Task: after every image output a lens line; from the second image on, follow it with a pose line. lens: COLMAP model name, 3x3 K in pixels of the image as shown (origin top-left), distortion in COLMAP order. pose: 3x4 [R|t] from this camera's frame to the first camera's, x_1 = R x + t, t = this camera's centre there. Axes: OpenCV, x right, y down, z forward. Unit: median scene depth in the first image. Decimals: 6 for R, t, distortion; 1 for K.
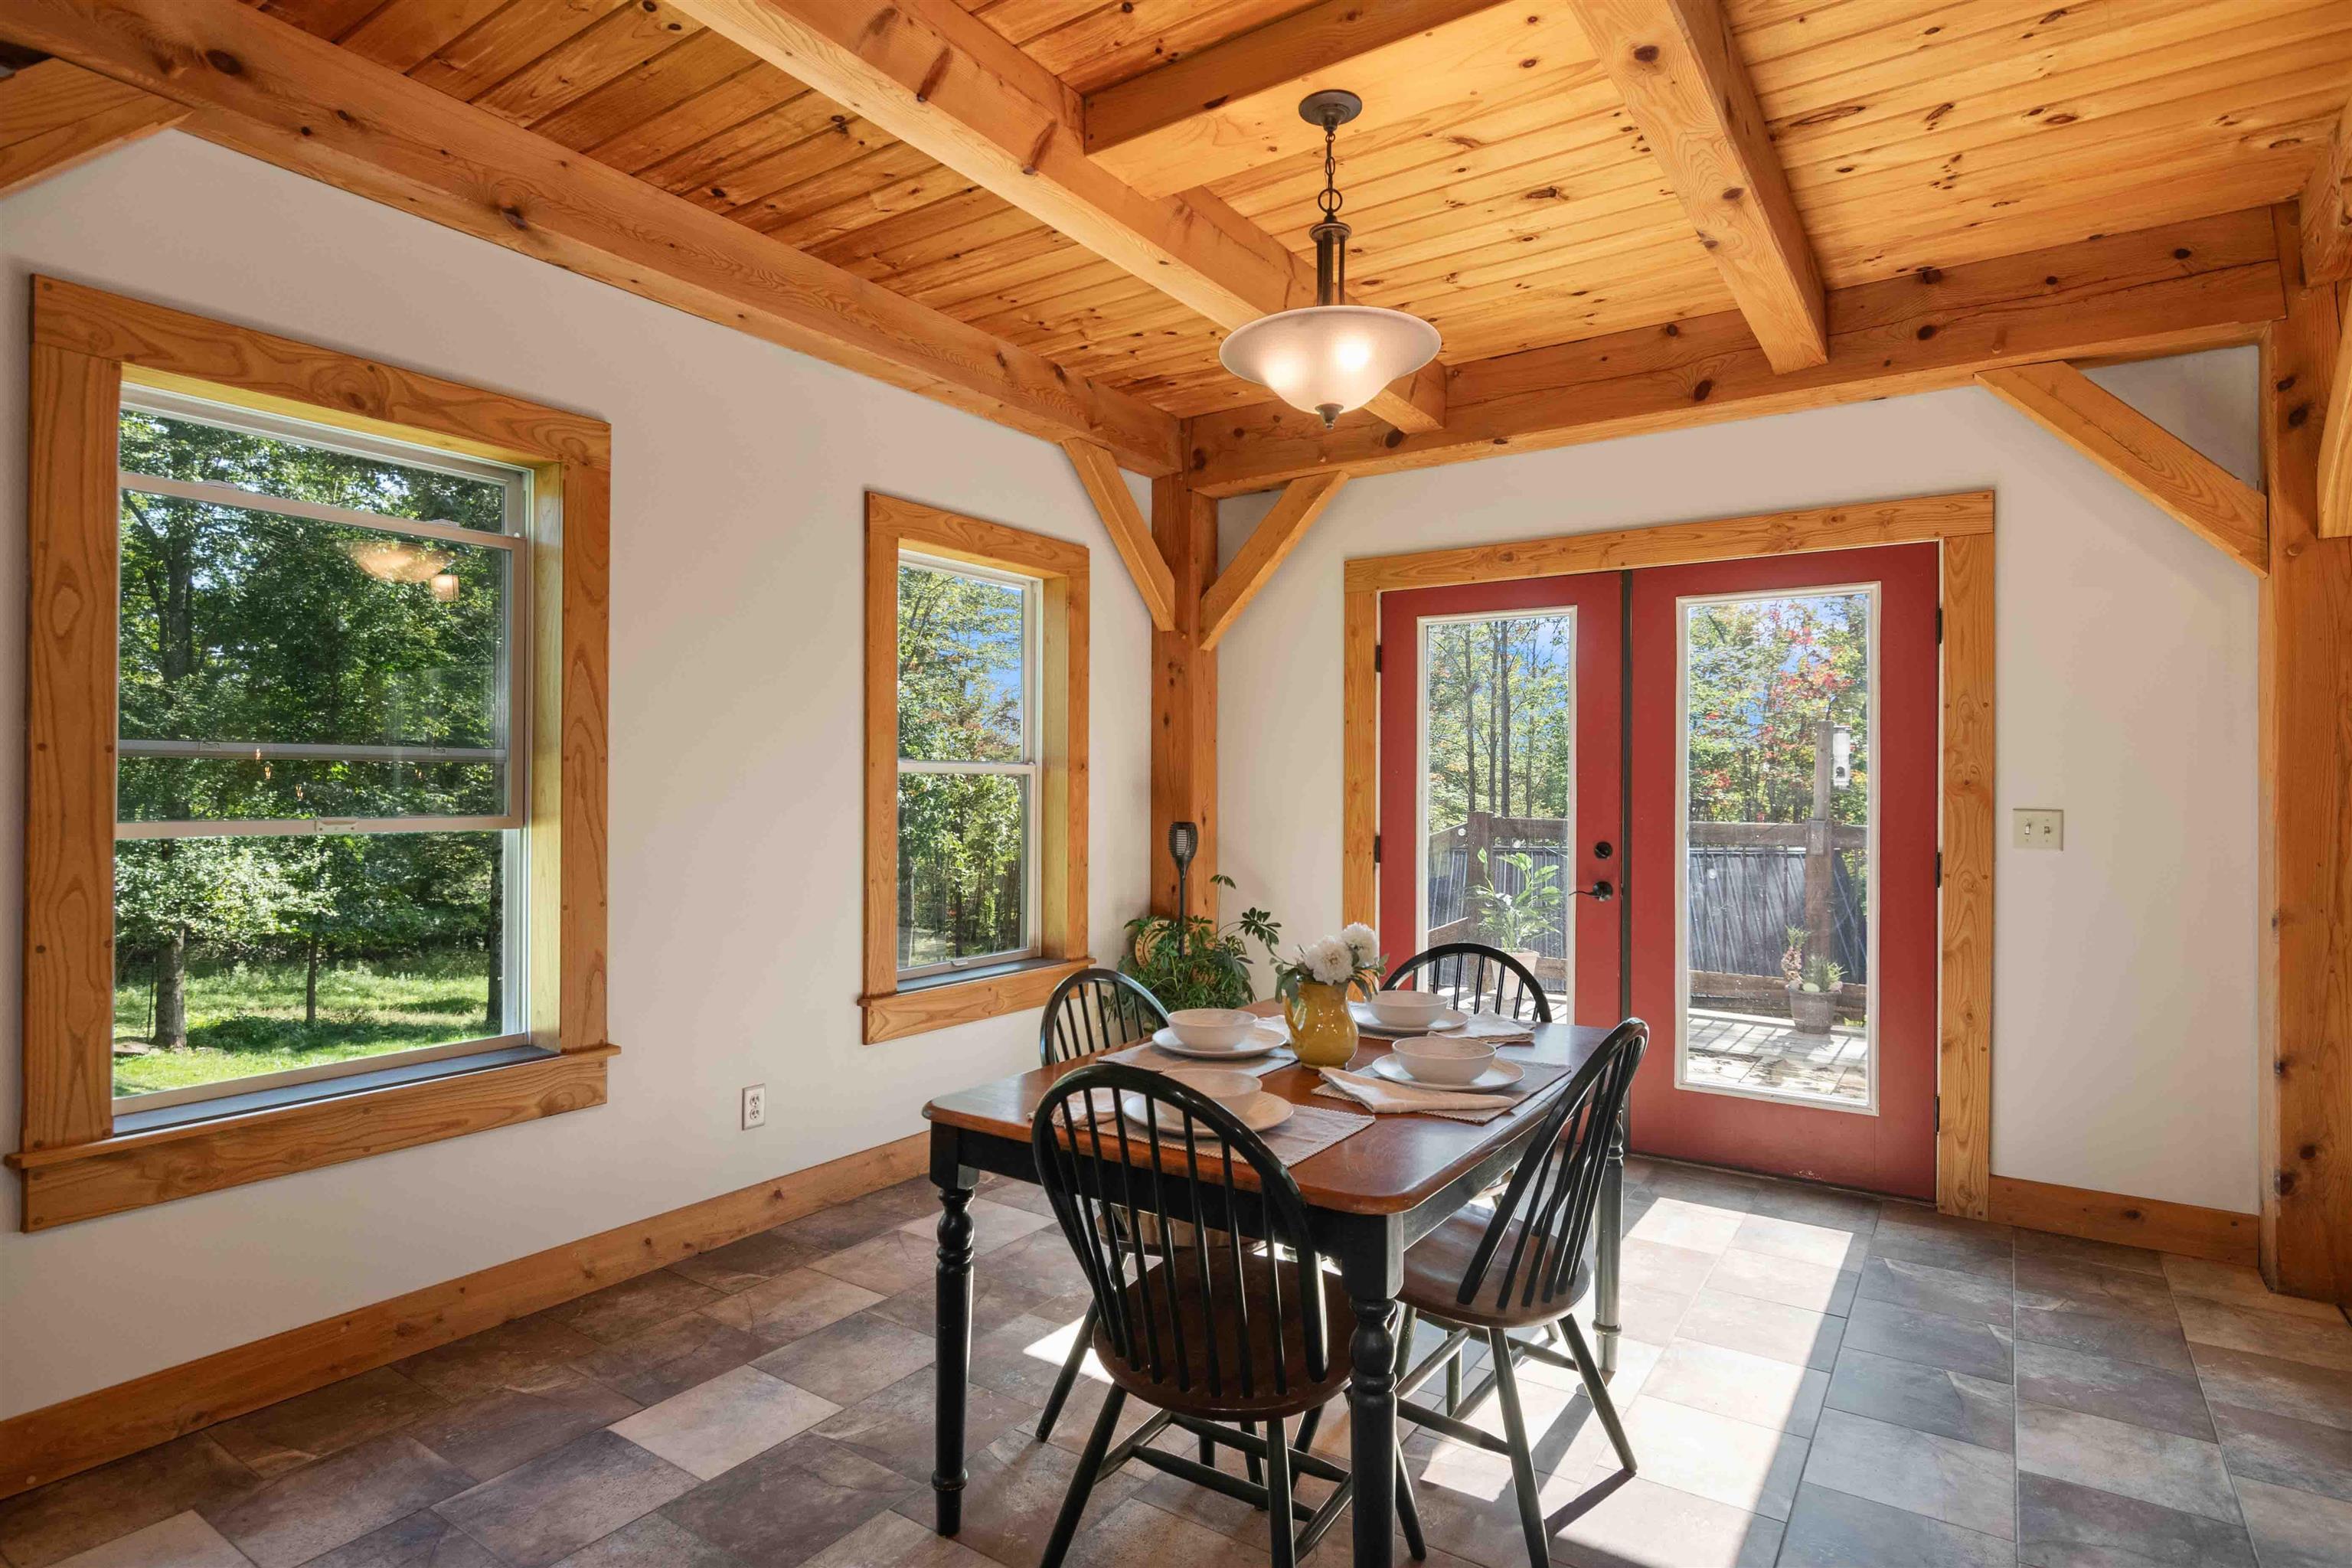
lens RADIAL K [[1227.2, 0, 1174.3], [0, 1227.2, 789.1], [0, 0, 1]] dist [-0.002126, -0.000429]
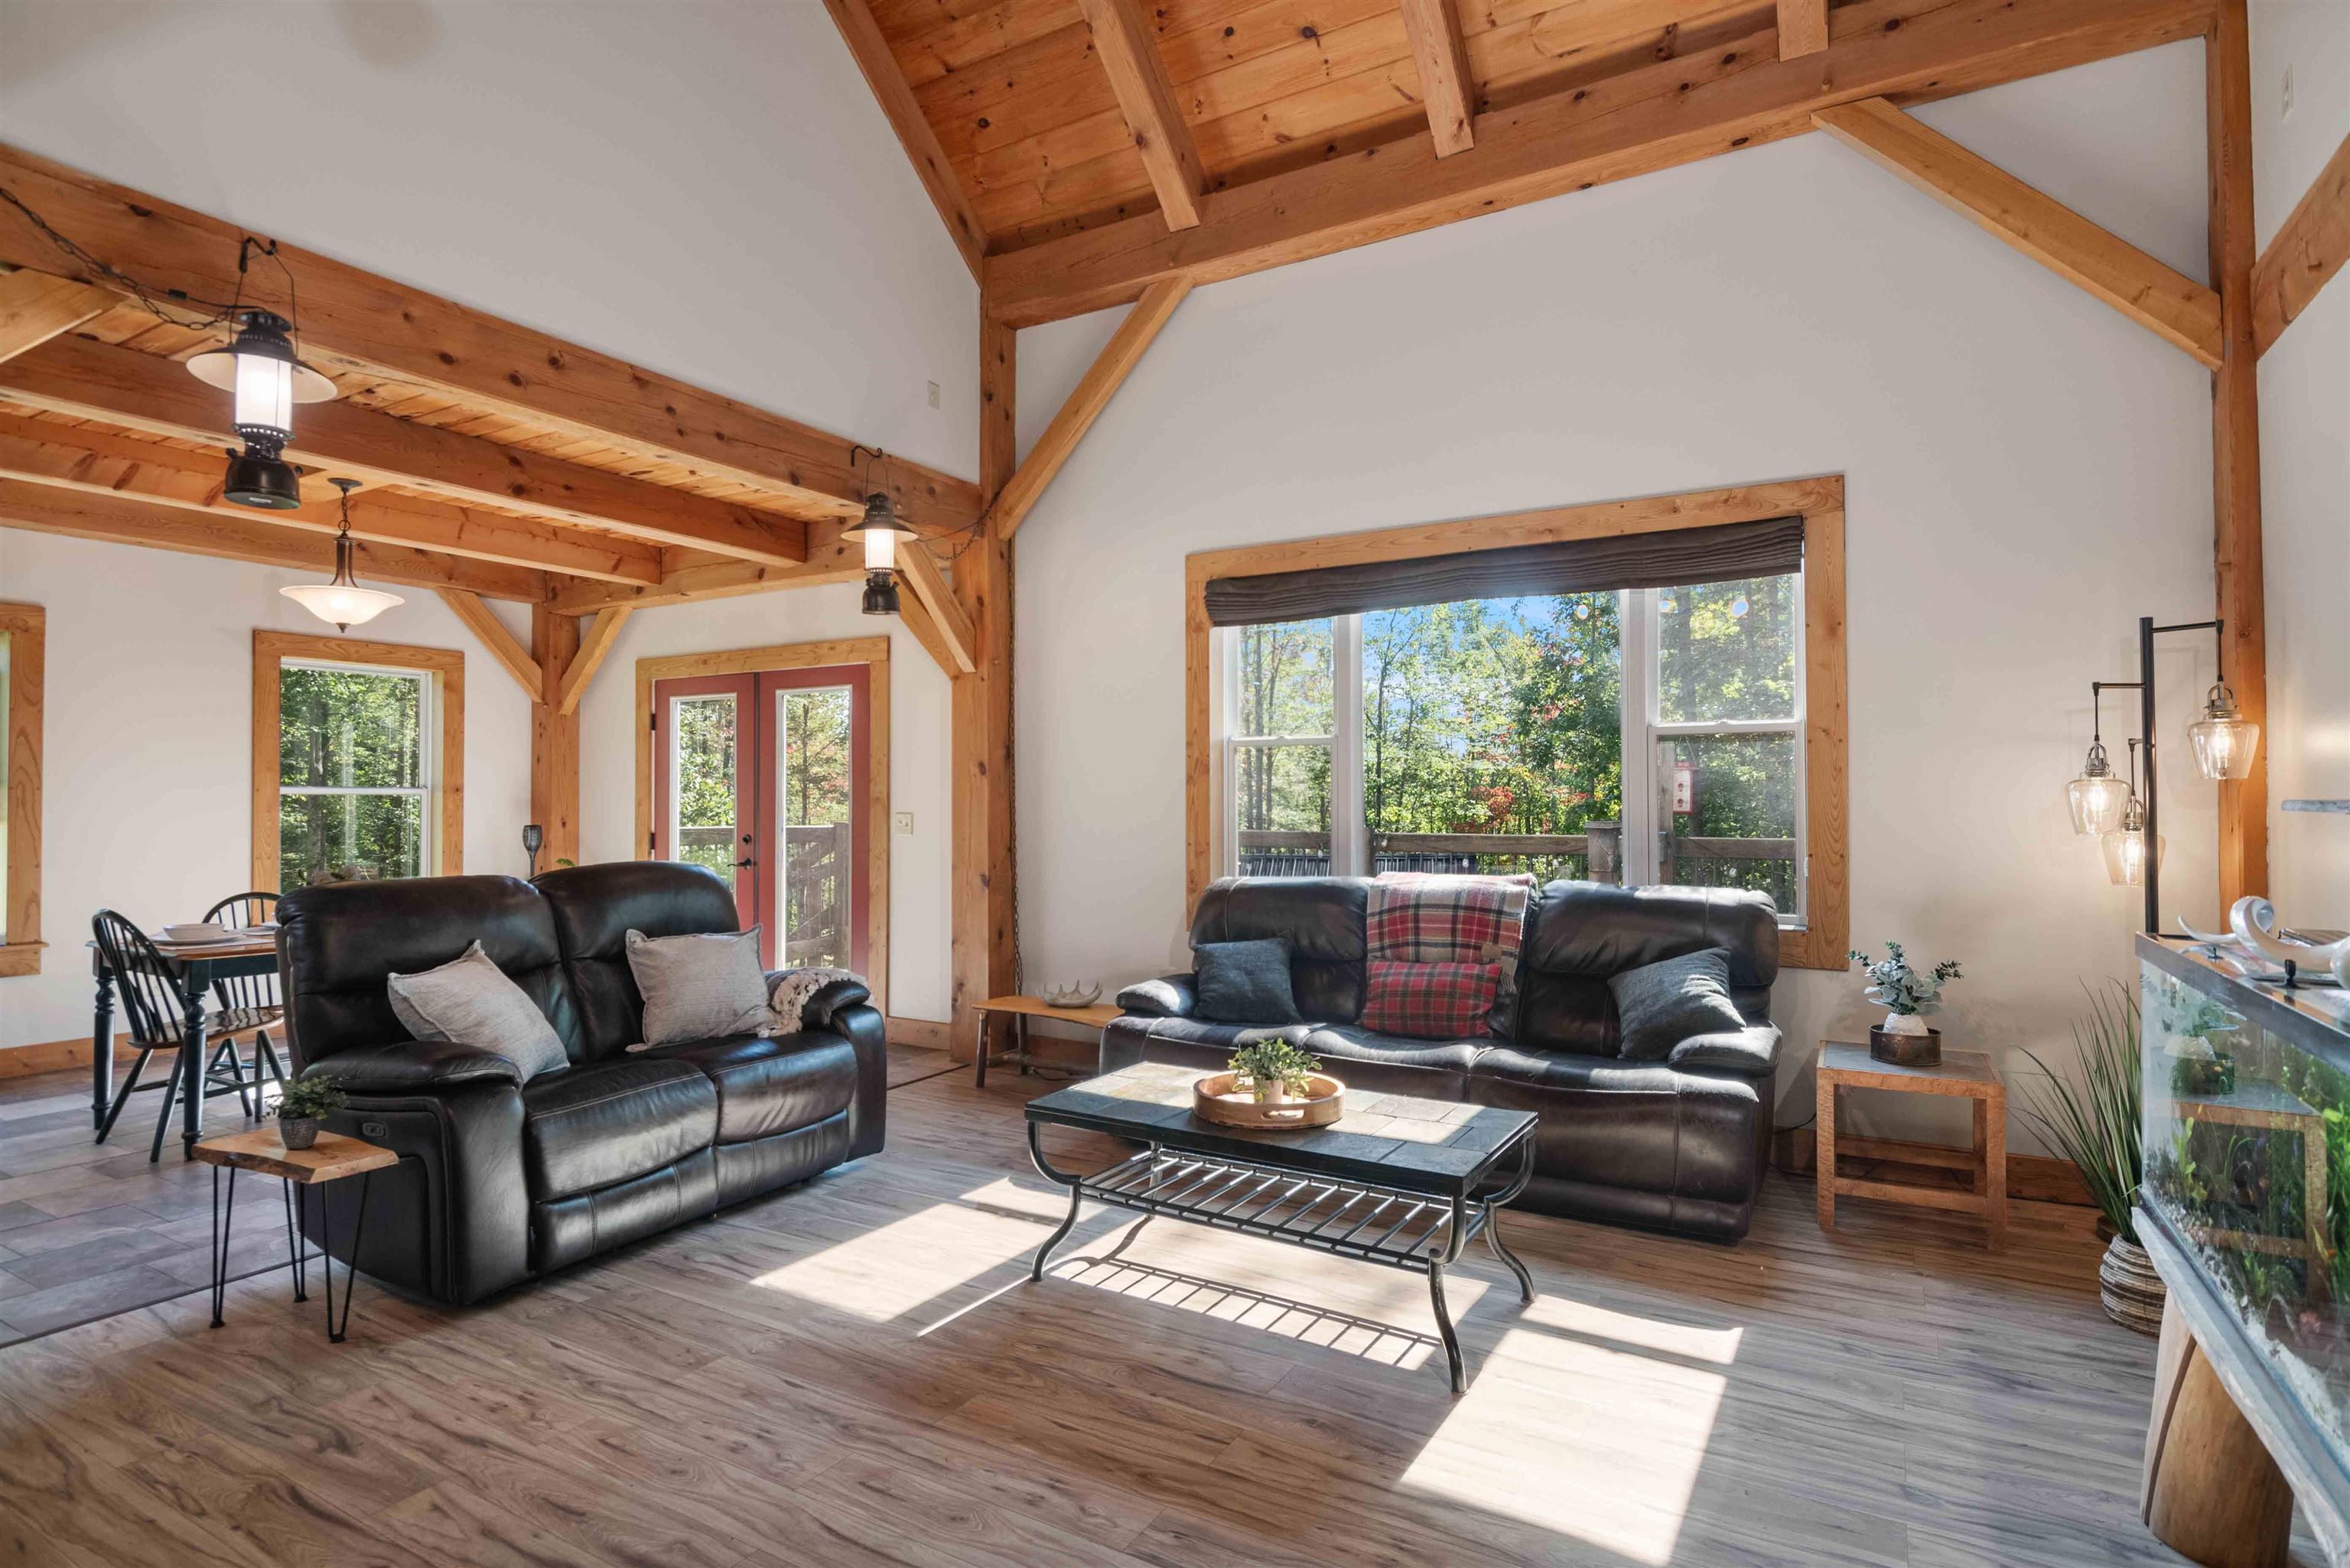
lens RADIAL K [[1215.6, 0, 1171.0], [0, 1215.6, 783.9], [0, 0, 1]] dist [-0.002821, -0.000803]
pose [[0.997950, -0.003056, 0.063925, 0.875055], [0.004364, 0.999783, -0.020345, 0.010948], [-0.063849, 0.020582, 0.997747, -0.731689]]
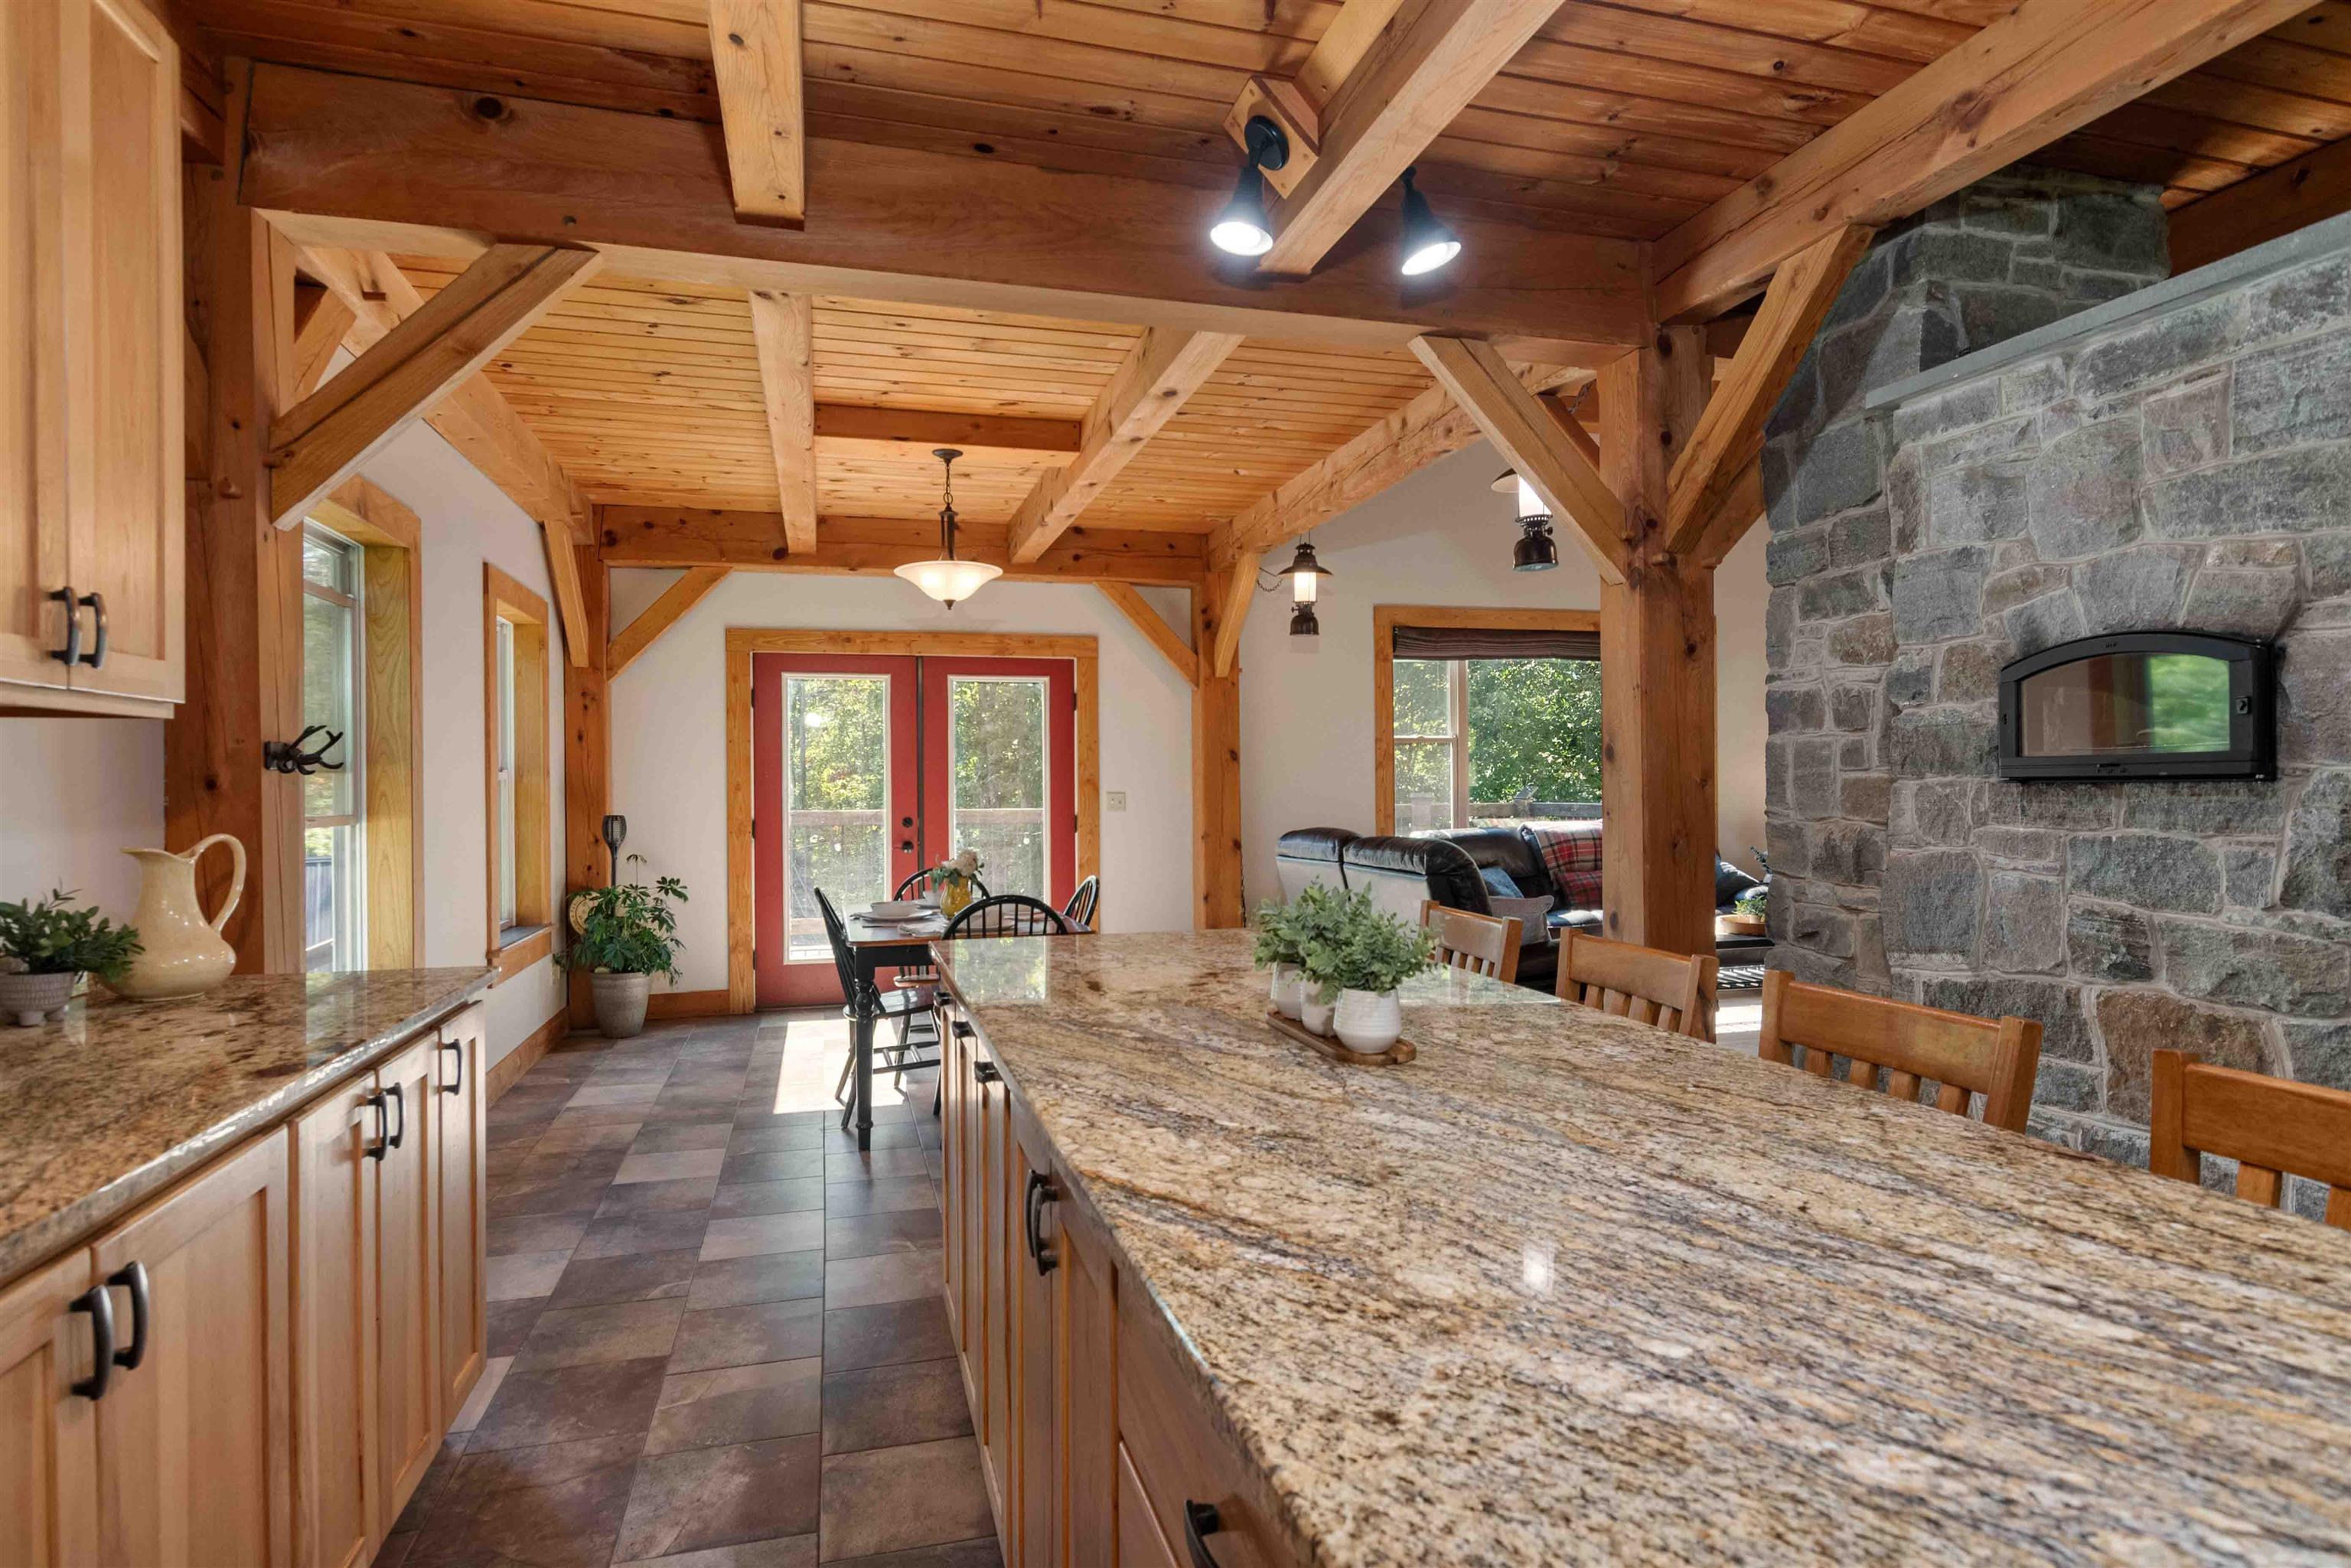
lens RADIAL K [[1226.6, 0, 1173.8], [0, 1226.6, 789.1], [0, 0, 1]] dist [-0.002126, -0.000429]
pose [[0.640387, -0.013440, 0.767935, -0.748216], [0.014434, 0.999881, 0.005463, 0.000716], [-0.767917, 0.007586, 0.640505, -0.371211]]
